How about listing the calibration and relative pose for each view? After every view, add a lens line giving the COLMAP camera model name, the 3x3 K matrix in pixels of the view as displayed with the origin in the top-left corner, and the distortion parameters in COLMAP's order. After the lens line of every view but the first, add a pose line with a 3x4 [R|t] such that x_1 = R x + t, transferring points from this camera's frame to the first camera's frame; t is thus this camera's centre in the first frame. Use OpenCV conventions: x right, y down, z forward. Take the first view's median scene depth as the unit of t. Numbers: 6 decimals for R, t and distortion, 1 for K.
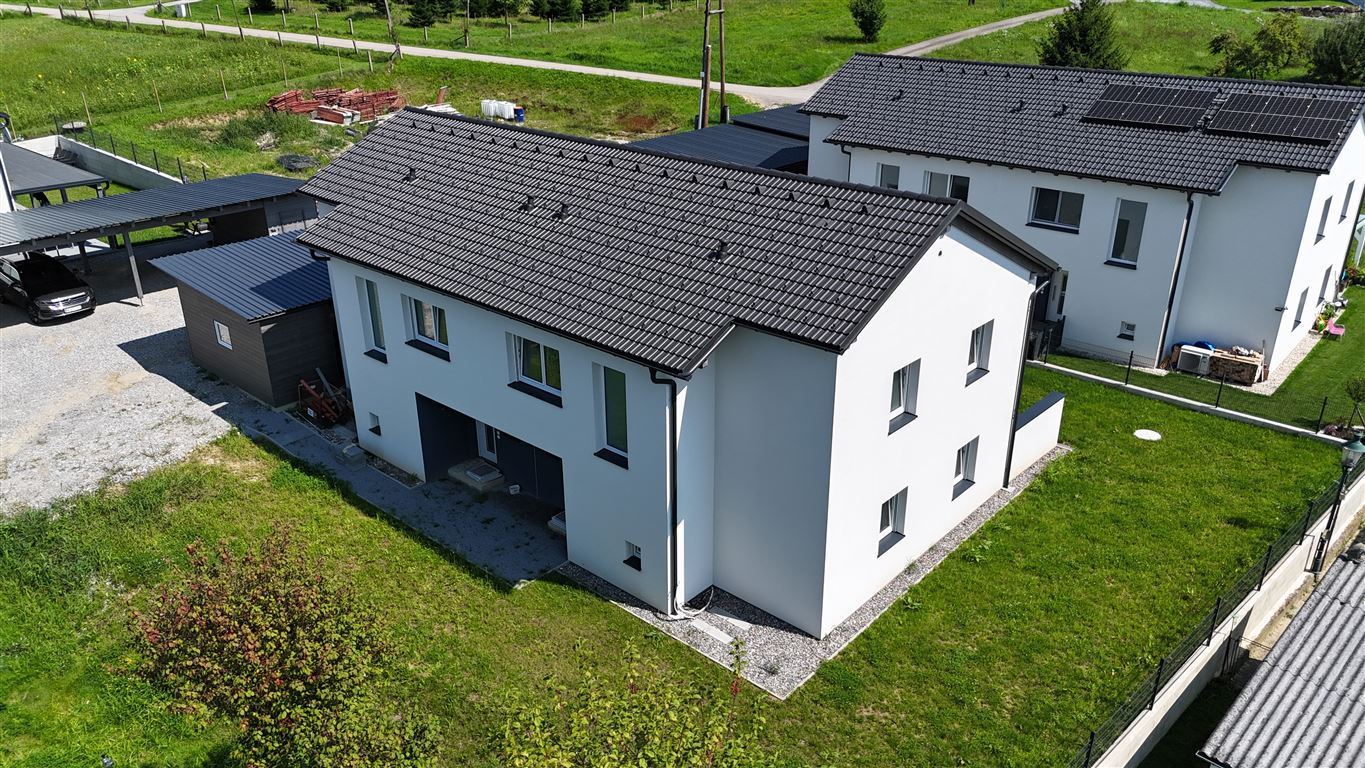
lens RADIAL K [[1015.3, 0, 682.5], [0, 1015.3, 384.0], [0, 0, 1]] dist [0.046546, 0.002646]
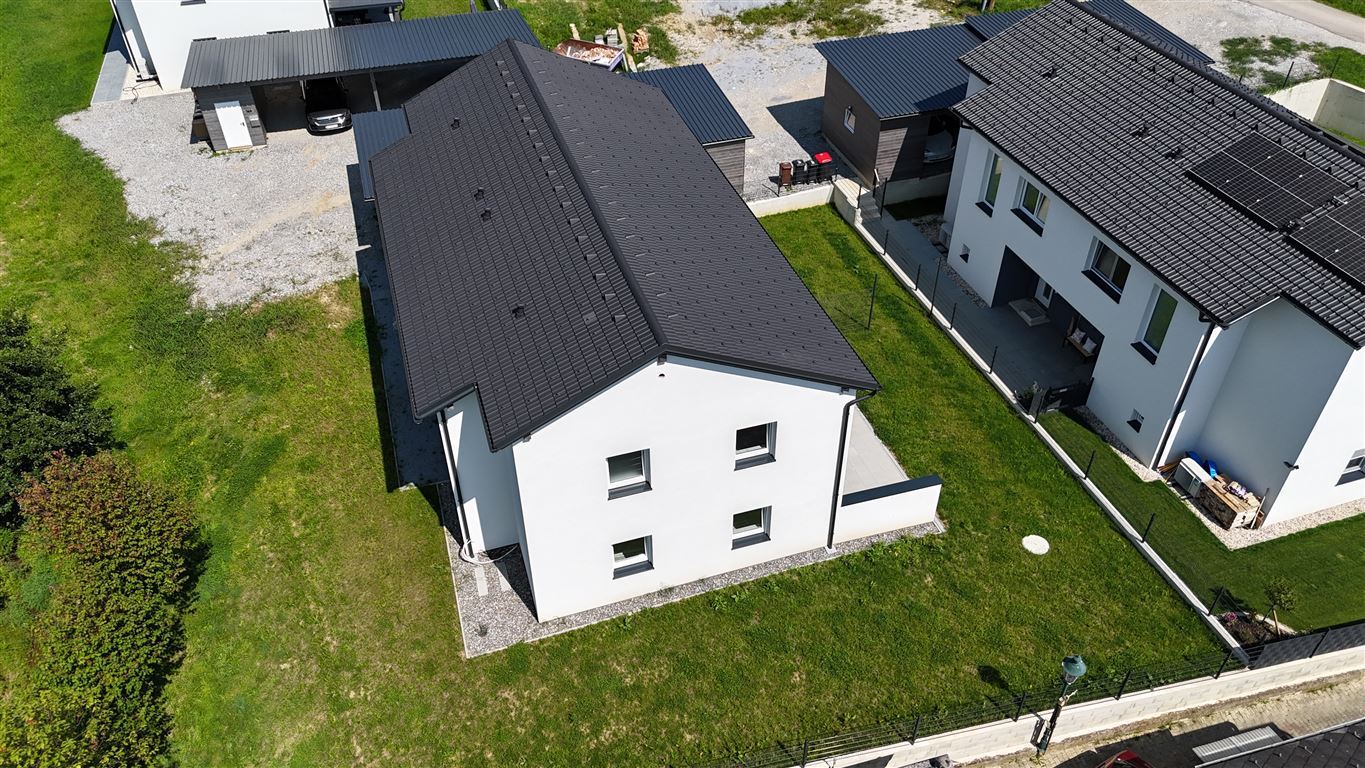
lens RADIAL K [[1009.3, 0, 682.5], [0, 1009.3, 384.0], [0, 0, 1]] dist [0.072221, -0.002237]
pose [[0.861527, 0.321107, -0.393270, 0.553724], [-0.200775, 0.926928, 0.317007, -0.369864], [0.466327, -0.194151, 0.863044, 0.039829]]
